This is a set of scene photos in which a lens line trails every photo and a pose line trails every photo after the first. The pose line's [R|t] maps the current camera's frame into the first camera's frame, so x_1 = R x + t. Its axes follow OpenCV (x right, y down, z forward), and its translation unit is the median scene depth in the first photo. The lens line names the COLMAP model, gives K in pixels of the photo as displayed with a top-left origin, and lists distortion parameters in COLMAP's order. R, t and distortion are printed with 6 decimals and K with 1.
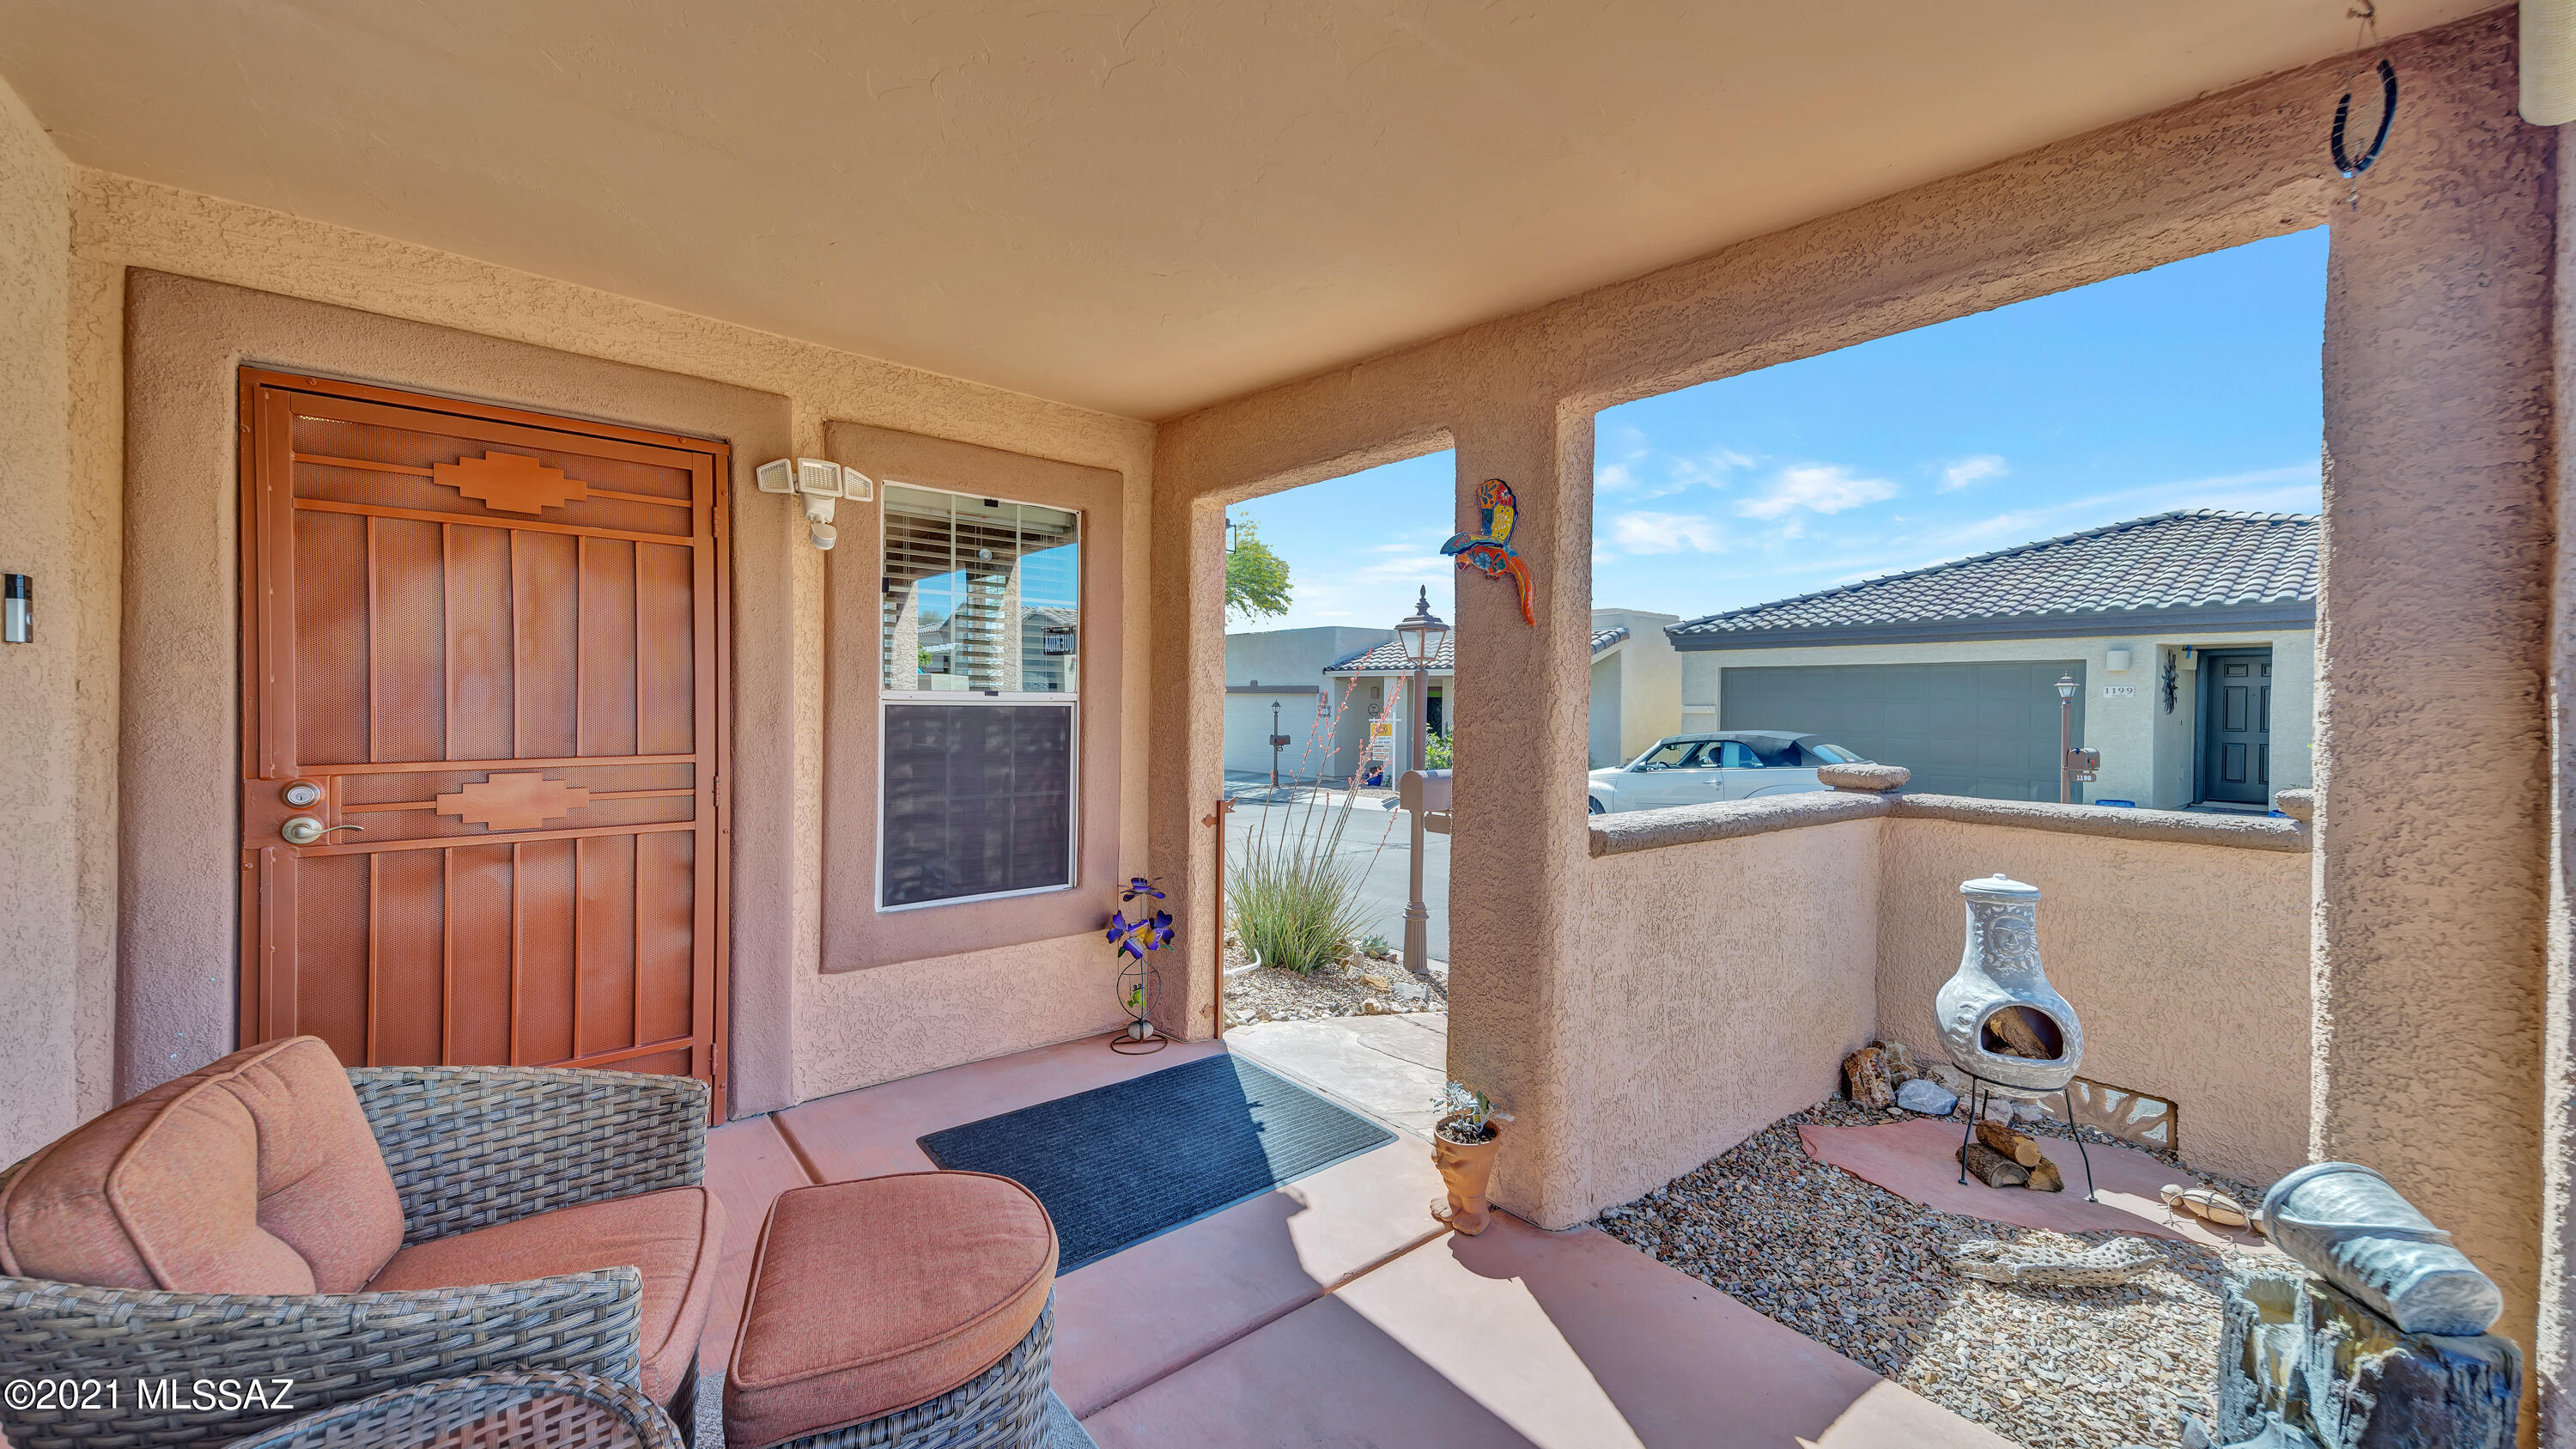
lens RADIAL K [[940.3, 0, 1269.9], [0, 940.3, 721.1], [0, 0, 1]] dist [-0.000458, -0.000327]
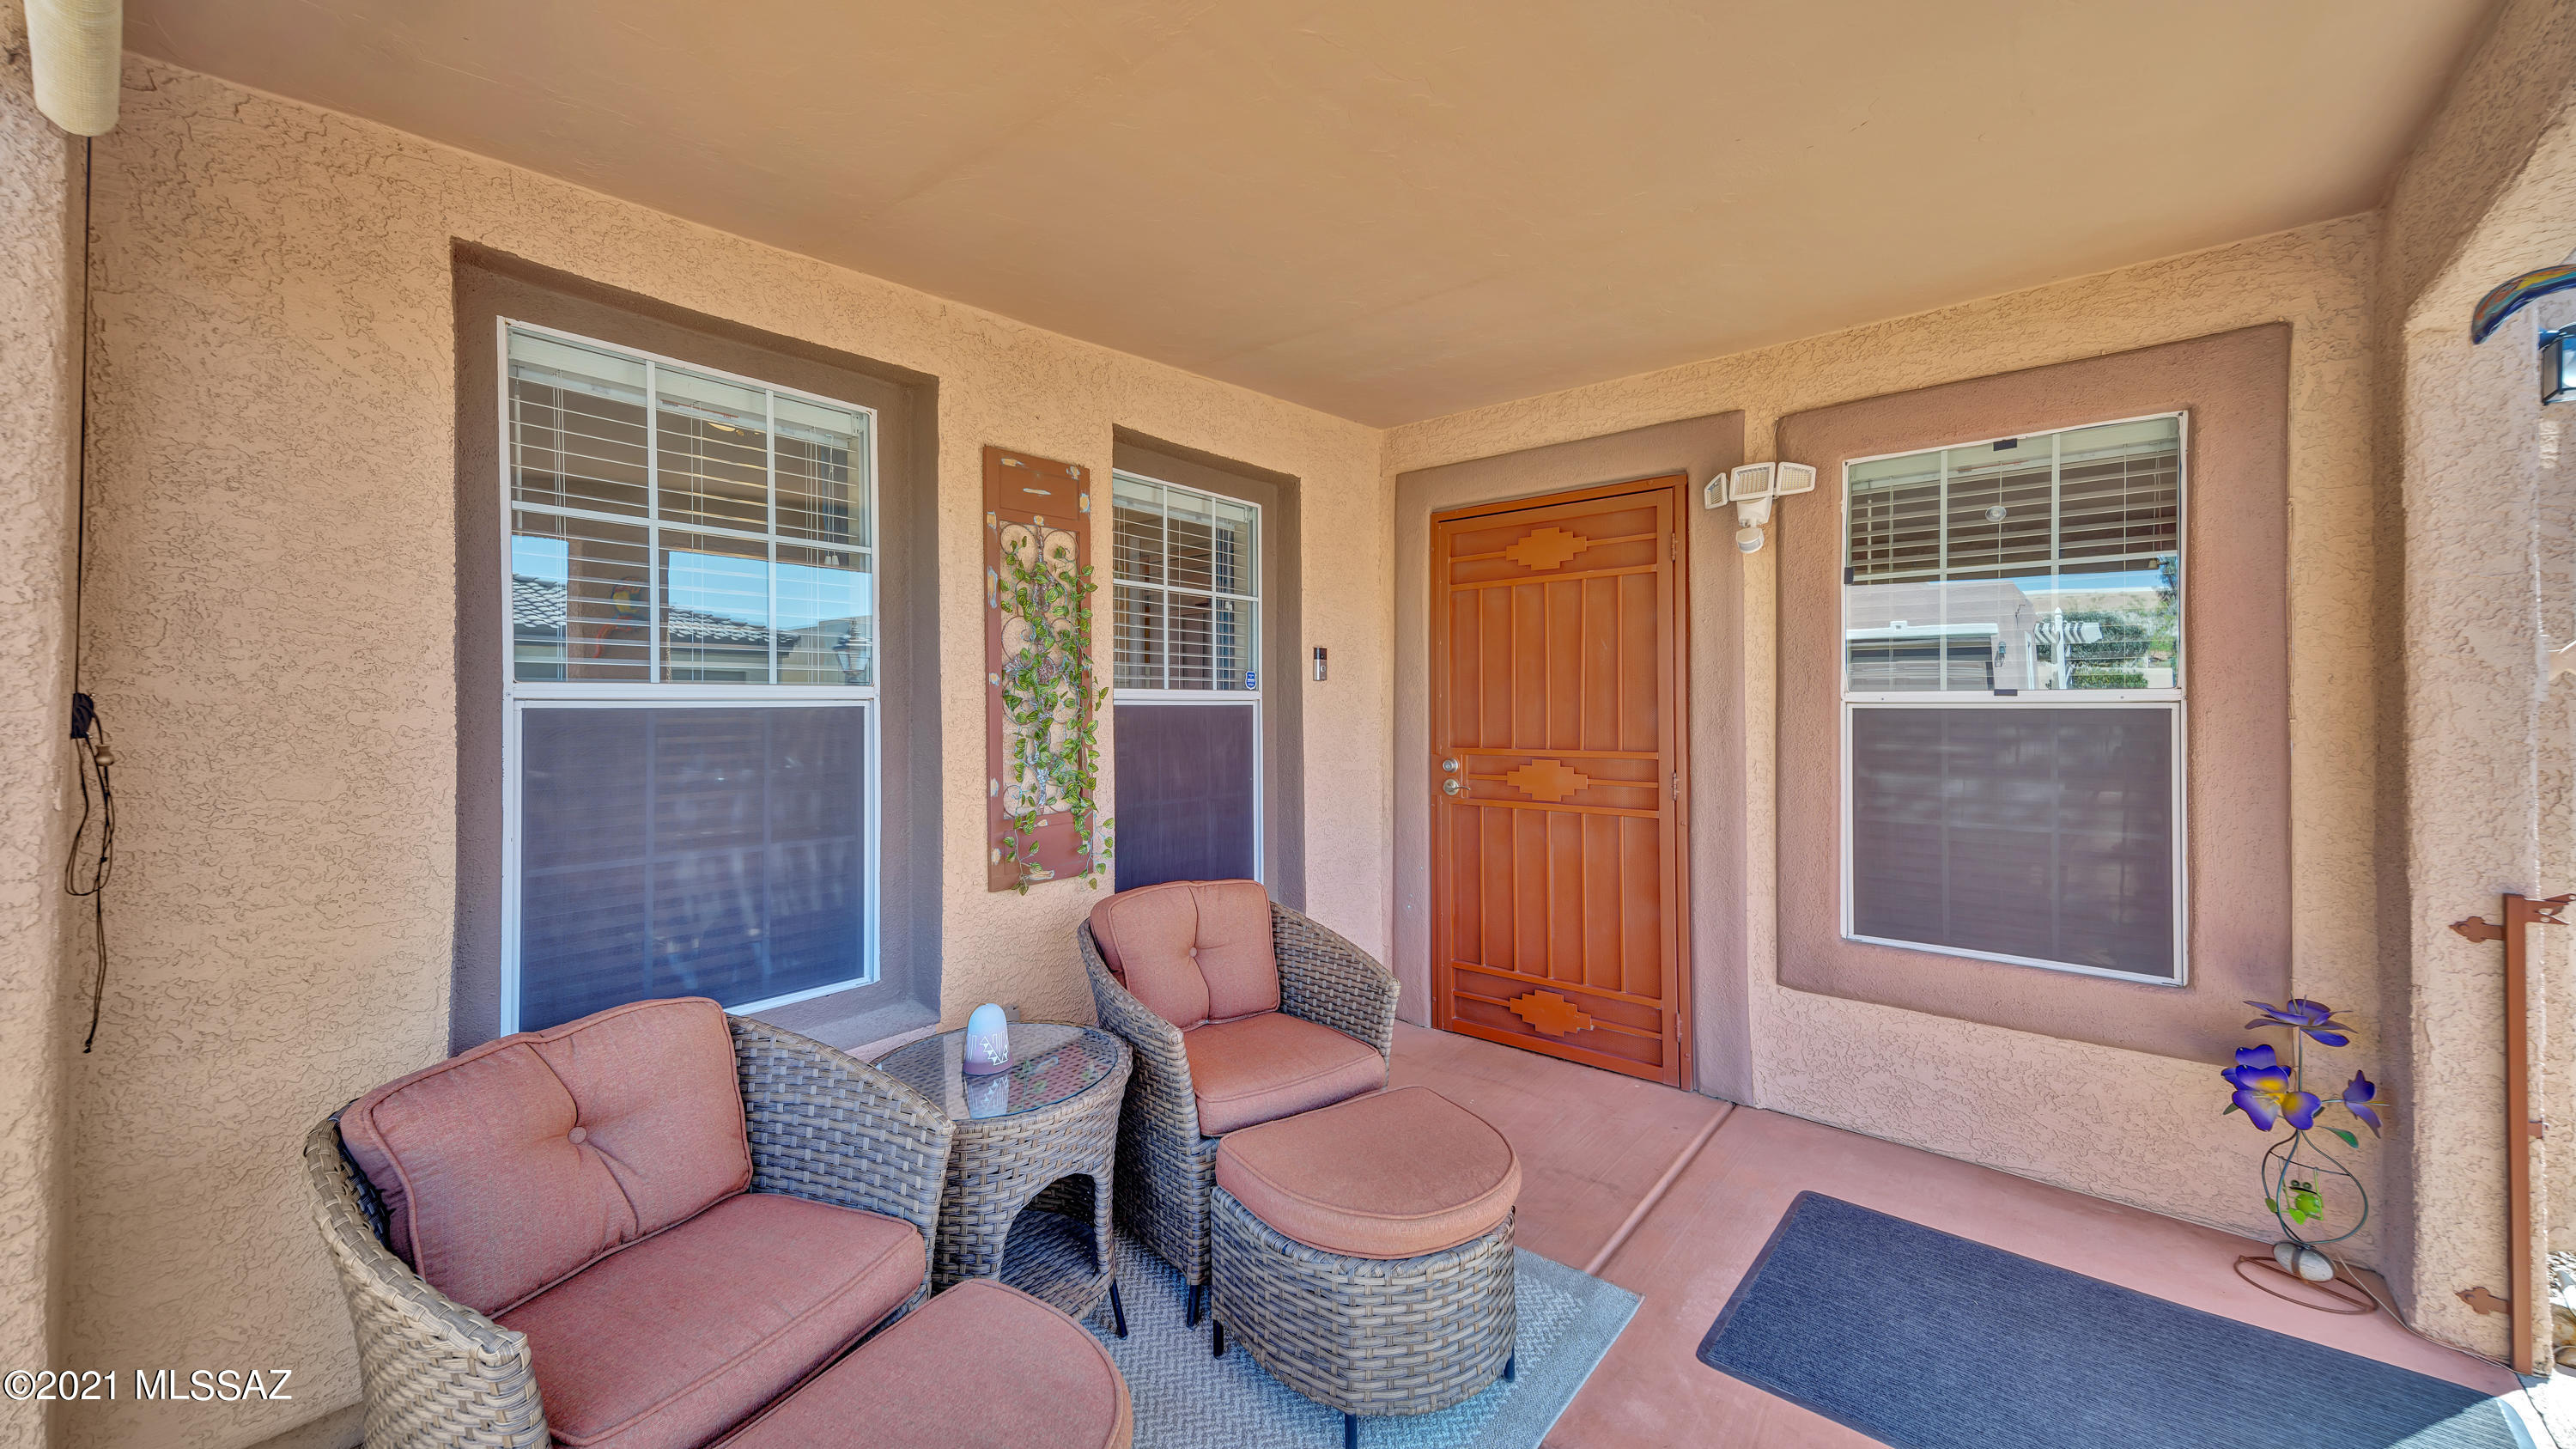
lens RADIAL K [[940.3, 0, 1272.9], [0, 940.3, 701.3], [0, 0, 1]] dist [-0.000458, -0.000327]
pose [[0.164501, -0.014442, -0.986271, 0.405002], [-0.014371, 0.999752, -0.017036, -0.000411], [0.986272, 0.016976, 0.164253, 0.320532]]
